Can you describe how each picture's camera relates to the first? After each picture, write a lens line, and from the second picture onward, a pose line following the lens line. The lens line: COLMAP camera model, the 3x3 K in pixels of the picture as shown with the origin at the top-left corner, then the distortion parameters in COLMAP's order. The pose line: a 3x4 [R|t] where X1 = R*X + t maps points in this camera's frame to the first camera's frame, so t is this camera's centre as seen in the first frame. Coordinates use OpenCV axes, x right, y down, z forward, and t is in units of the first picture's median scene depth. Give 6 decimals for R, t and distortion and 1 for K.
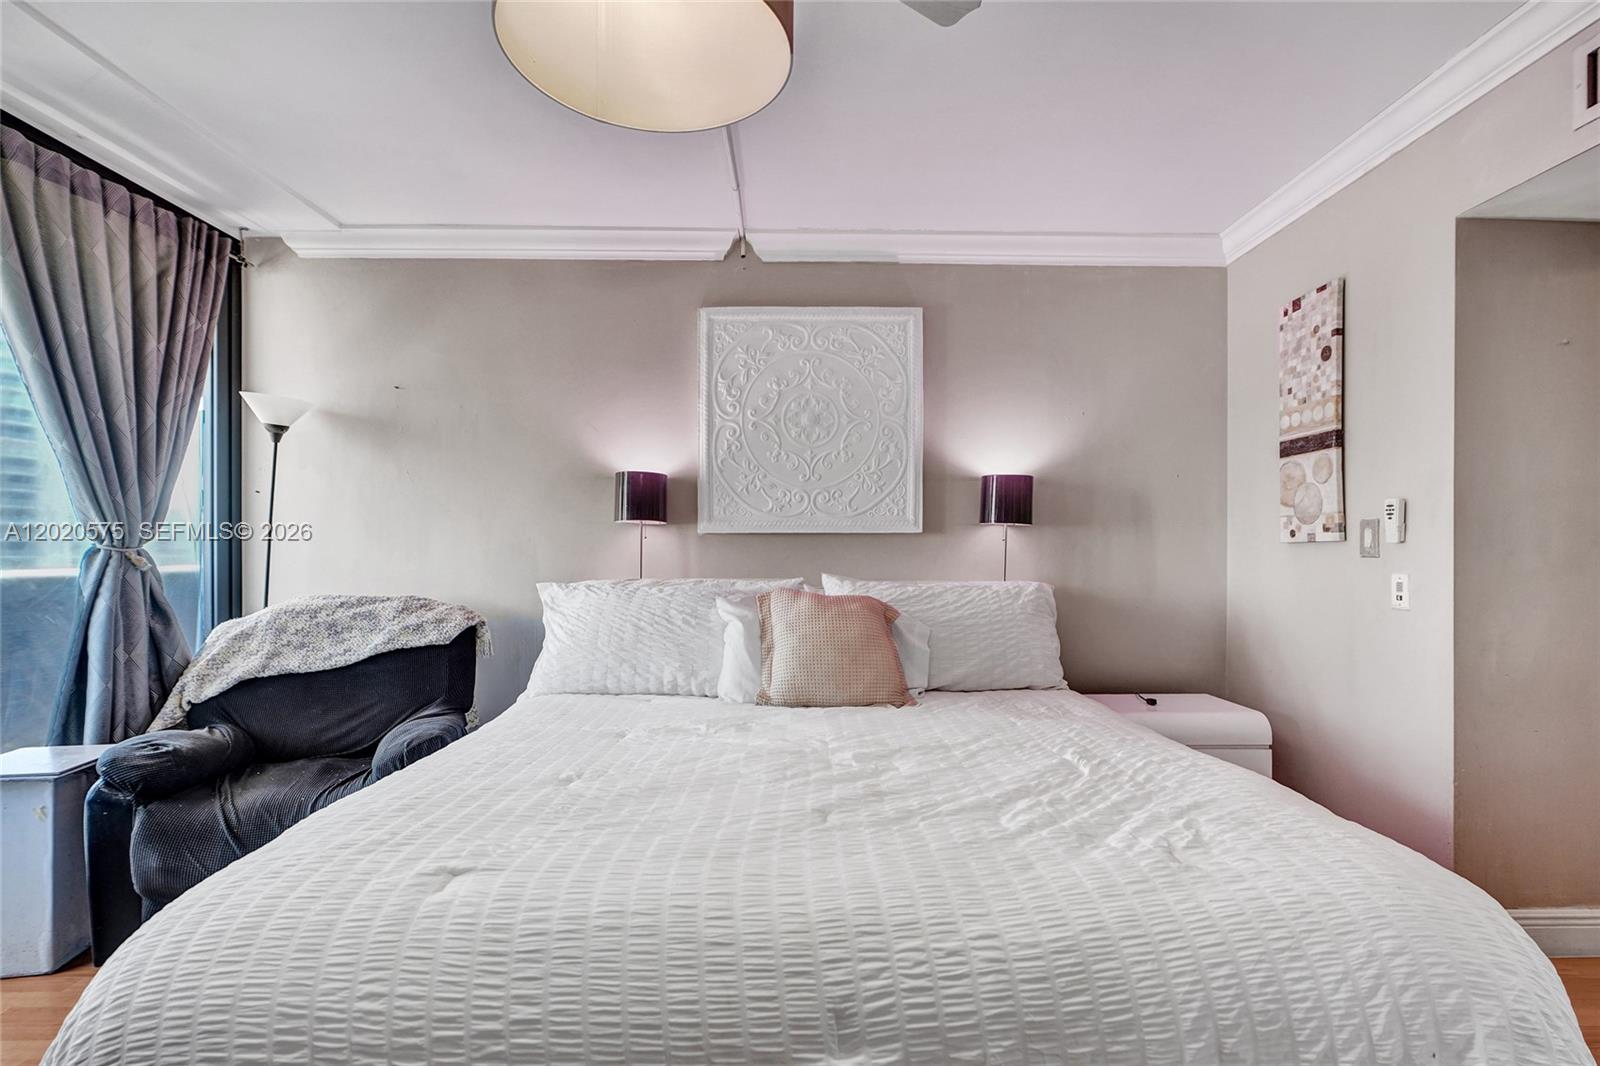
lens RADIAL K [[727.8, 0, 836.9], [0, 727.8, 552.6], [0, 0, 1]] dist [-0.012095, 0.006809]
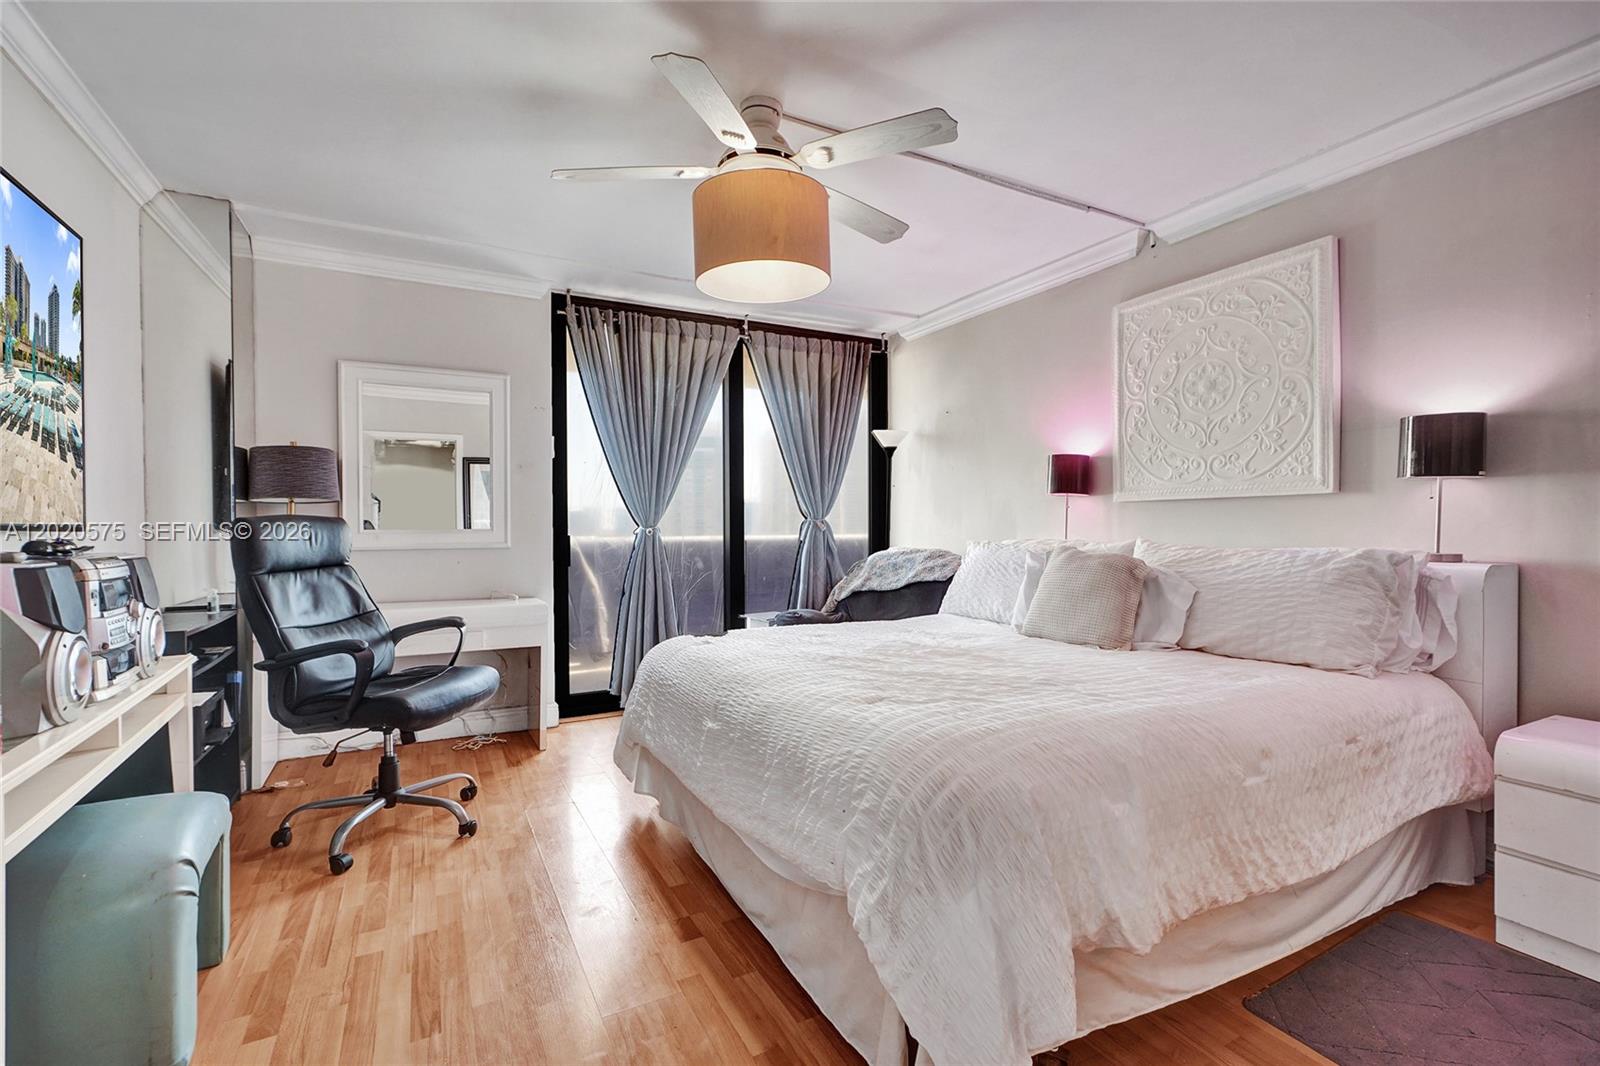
lens RADIAL K [[727.8, 0, 819.1], [0, 727.8, 532.6], [0, 0, 1]] dist [-0.012095, 0.006809]
pose [[0.471142, 0.003761, -0.882050, 0.739690], [0.003362, 0.999976, 0.006059, 0.015932], [0.882051, -0.005821, 0.471118, 0.056615]]
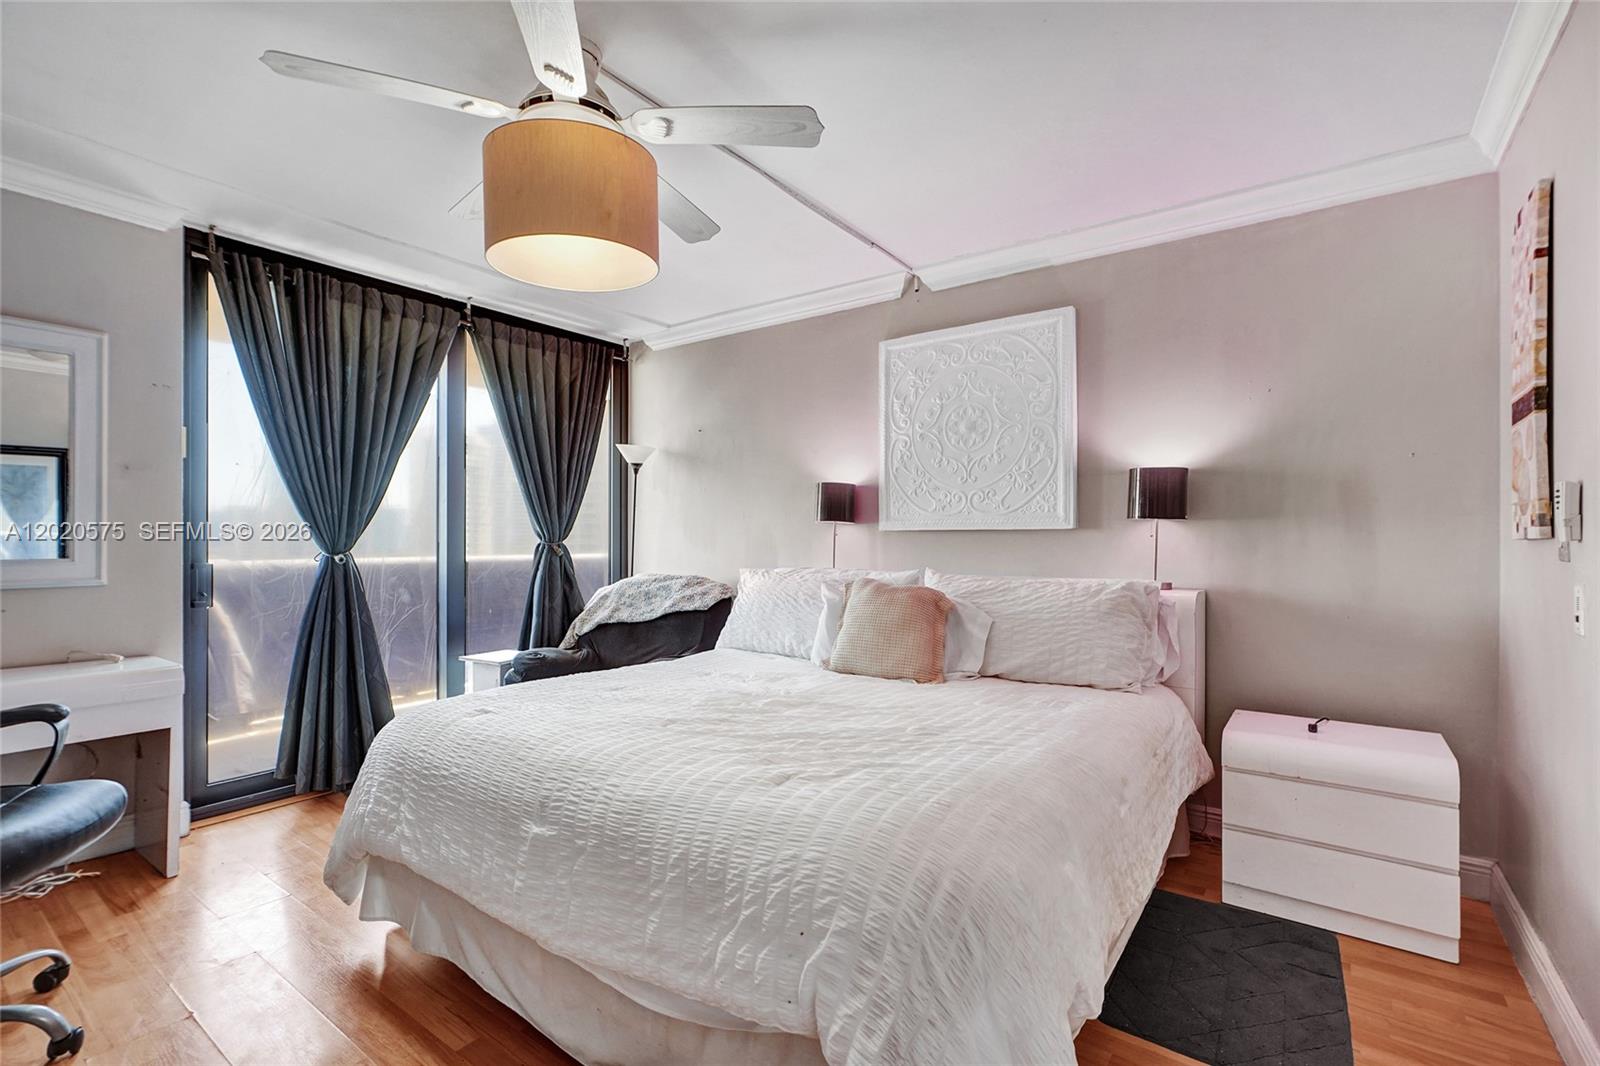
lens RADIAL K [[727.8, 0, 822.5], [0, 727.8, 539.8], [0, 0, 1]] dist [-0.012095, 0.006809]
pose [[0.804998, 0.001218, -0.593276, 0.541833], [-0.003044, 0.999993, -0.002077, -0.011158], [0.593270, 0.003478, 0.804996, -0.020840]]
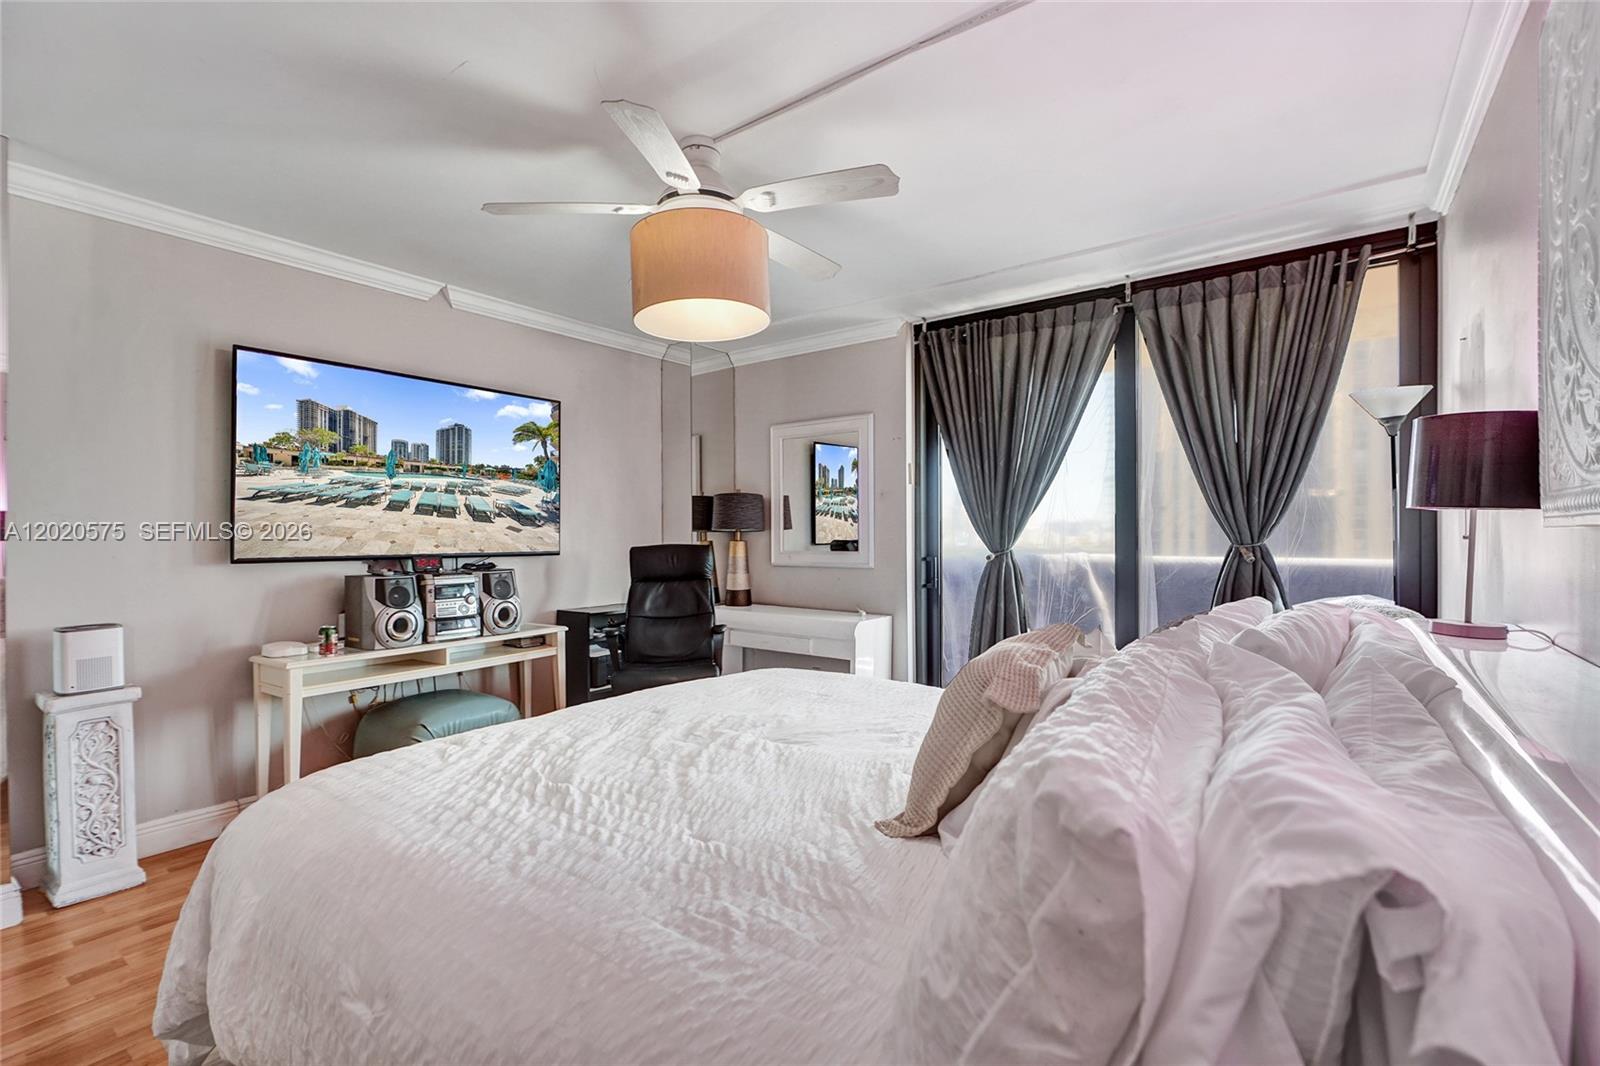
lens RADIAL K [[757.5, 0, 814.4], [0, 757.5, 554.2], [0, 0, 1]] dist [-0.032502, 0.000193]
pose [[-0.633490, 0.017597, -0.773551, 0.556367], [0.003221, 0.999793, 0.020105, -0.013561], [0.773745, 0.010245, -0.633415, 1.181914]]
